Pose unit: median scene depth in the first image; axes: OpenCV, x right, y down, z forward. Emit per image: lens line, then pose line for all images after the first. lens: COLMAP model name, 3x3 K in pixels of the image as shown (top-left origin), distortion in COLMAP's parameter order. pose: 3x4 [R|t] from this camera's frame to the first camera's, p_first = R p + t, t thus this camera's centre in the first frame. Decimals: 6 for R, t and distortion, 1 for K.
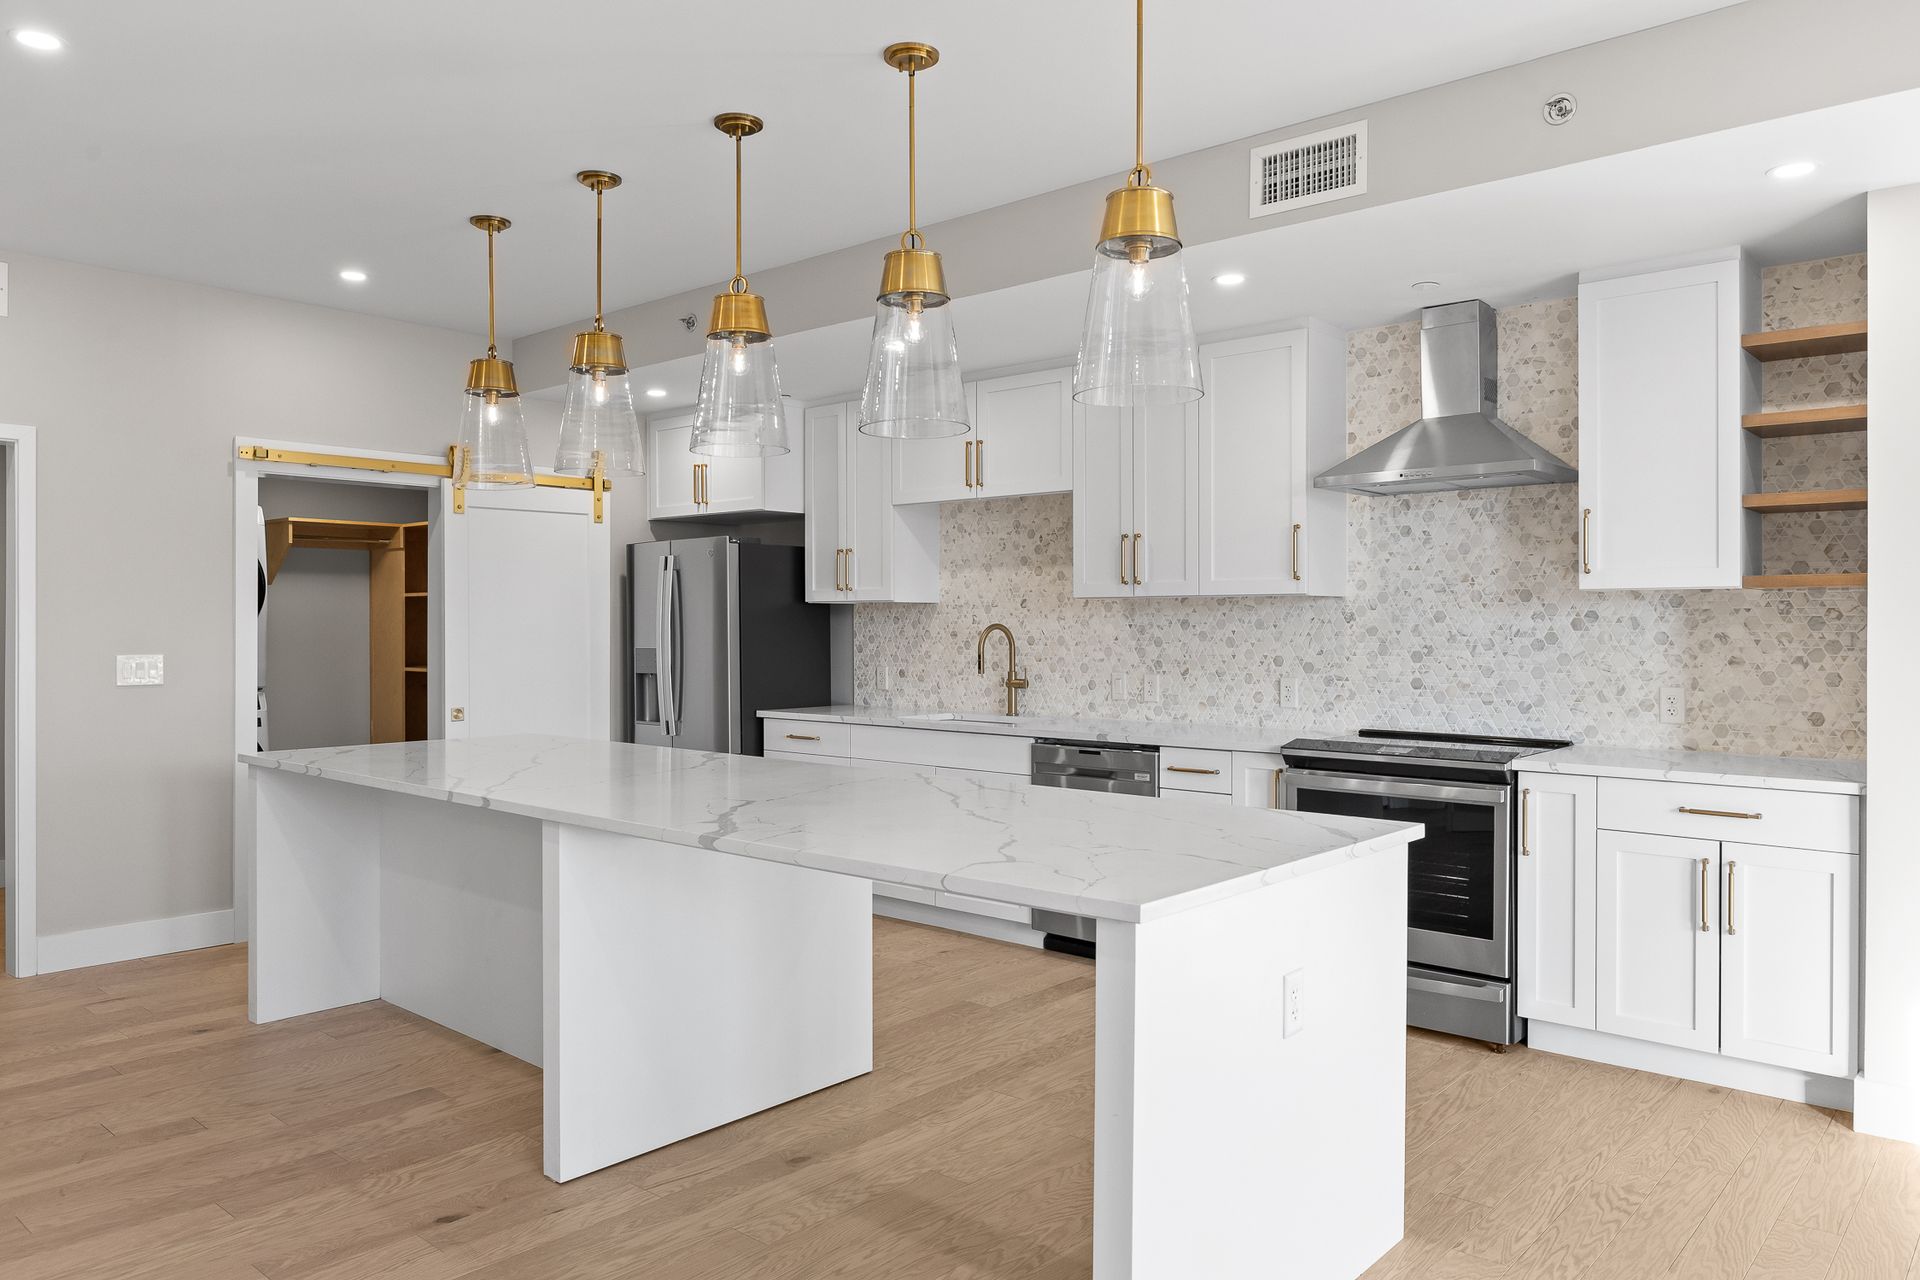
lens RADIAL K [[1262.5, 0, 948.3], [0, 1262.5, 631.3], [0, 0, 1]] dist [-0.012957, 0.007484]
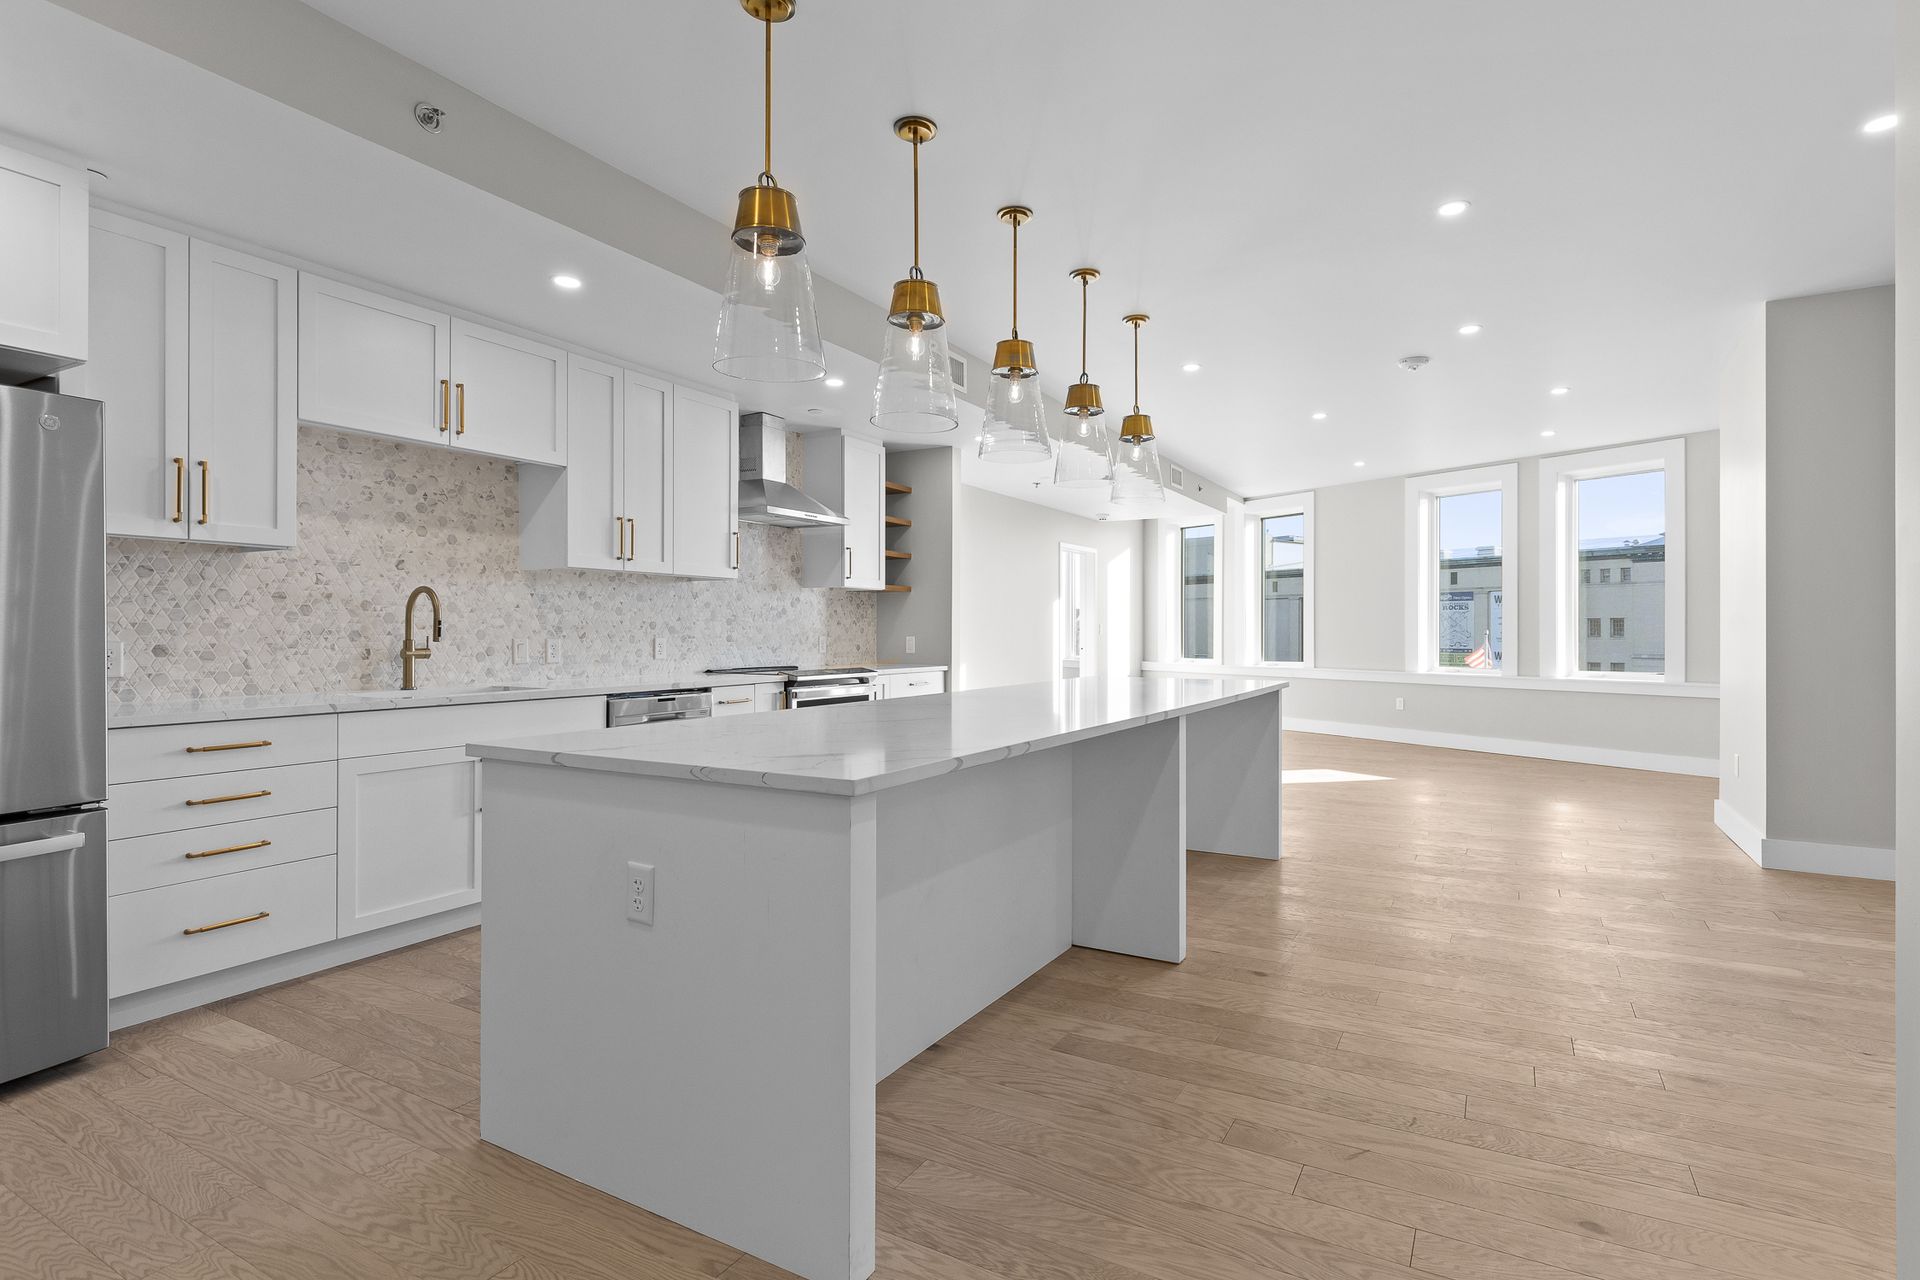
lens RADIAL K [[952.3, 0, 959.3], [0, 952.3, 639.2], [0, 0, 1]] dist [0.014988, -0.000402]
pose [[-0.197412, -0.009194, 0.980277, -0.917068], [-0.000561, 0.999957, 0.009266, 0.032550], [-0.980320, 0.001279, -0.197409, 0.997128]]
